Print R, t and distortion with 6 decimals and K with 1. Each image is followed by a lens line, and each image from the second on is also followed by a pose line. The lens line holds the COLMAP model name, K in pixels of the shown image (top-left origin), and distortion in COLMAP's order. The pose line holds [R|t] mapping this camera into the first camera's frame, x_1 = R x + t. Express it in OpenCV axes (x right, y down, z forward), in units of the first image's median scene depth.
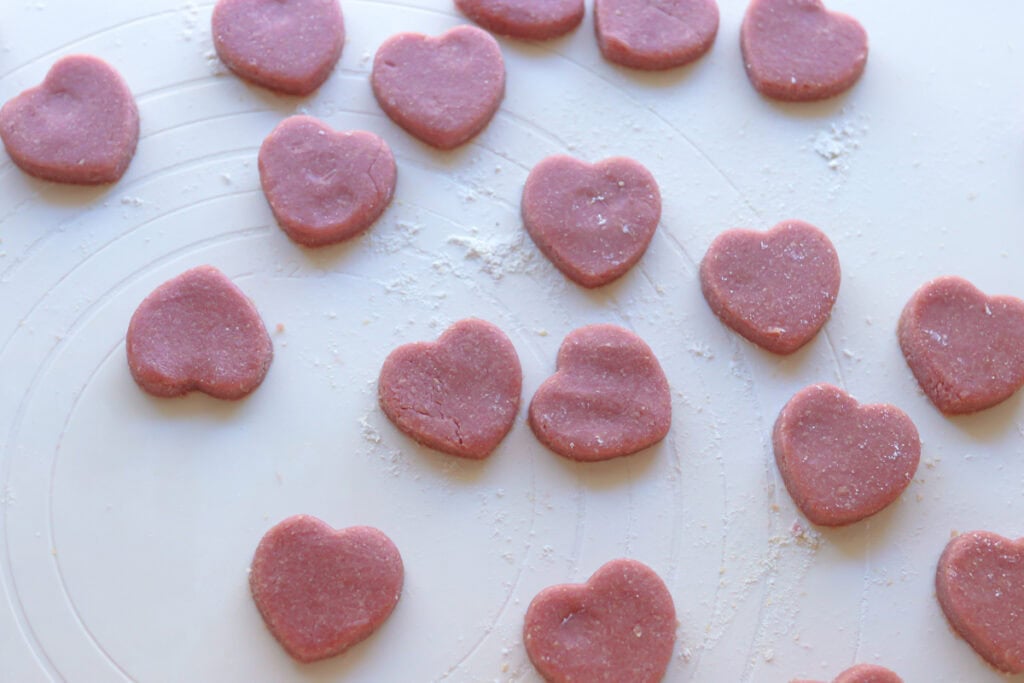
lens RADIAL K [[1773.0, 0, 515.2], [0, 1773.0, 338.7], [0, 0, 1]] dist [-0.066649, 0.000000]
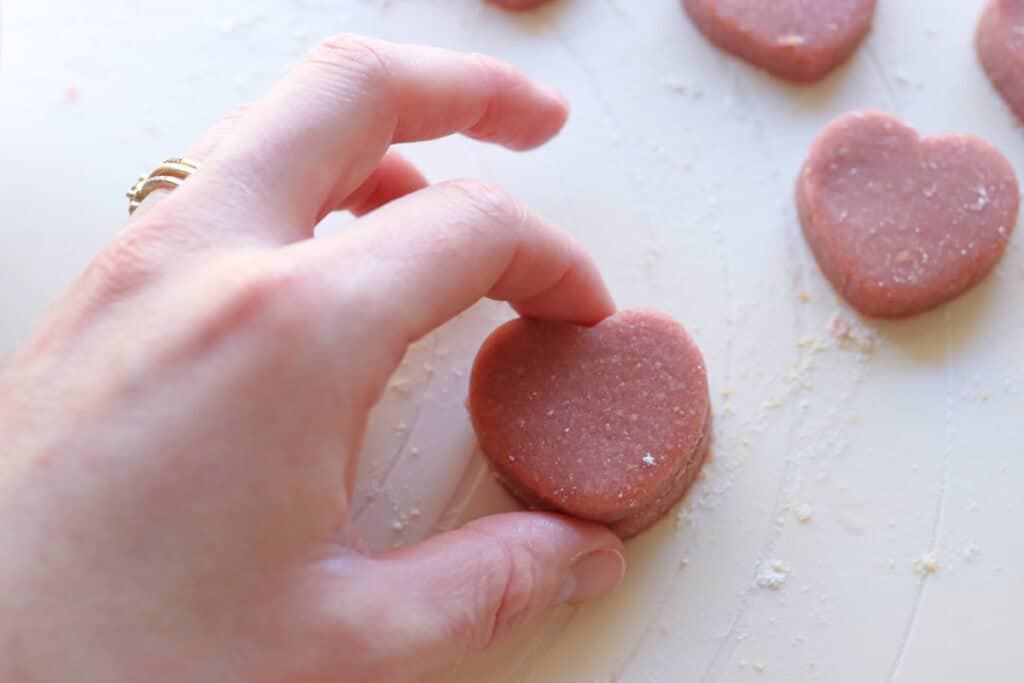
lens RADIAL K [[1773.0, 0, 511.3], [0, 1773.0, 345.4], [0, 0, 1]] dist [-0.066649, 0.000000]
pose [[0.995953, -0.061540, -0.065509, 0.078787], [0.059384, 0.997643, -0.034367, 0.127497], [0.067469, 0.030338, 0.997260, 0.327808]]
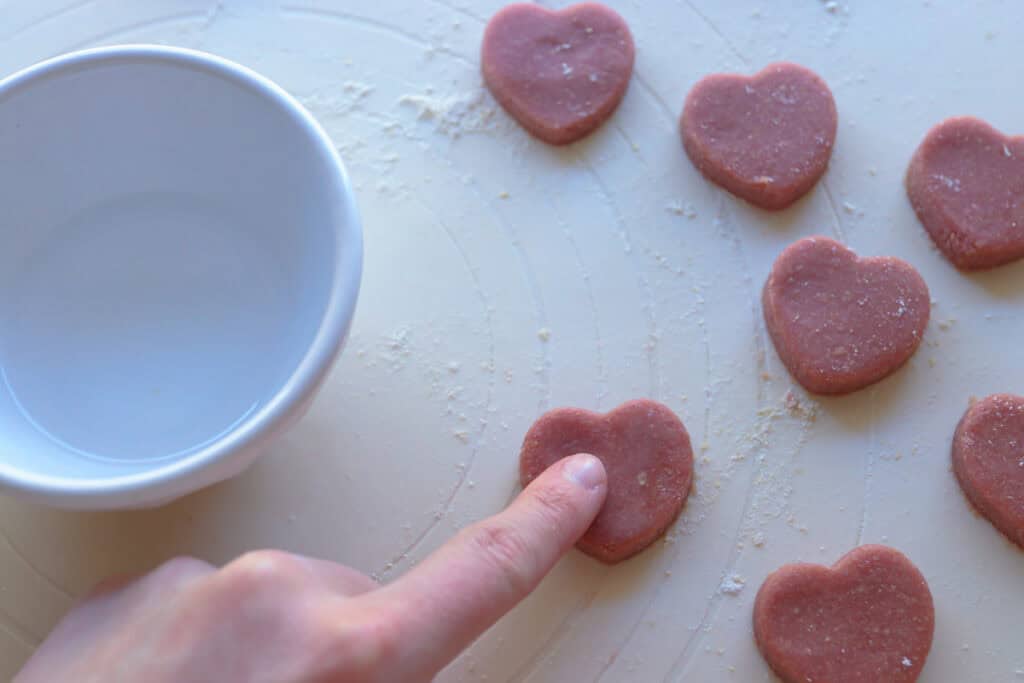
lens RADIAL K [[1773.0, 0, 508.9], [0, 1773.0, 340.4], [0, 0, 1]] dist [-0.066649, 0.000000]
pose [[0.996677, -0.029271, -0.076017, 0.085492], [0.027175, 0.999226, -0.028457, 0.097358], [0.076791, 0.026296, 0.996700, 0.108821]]
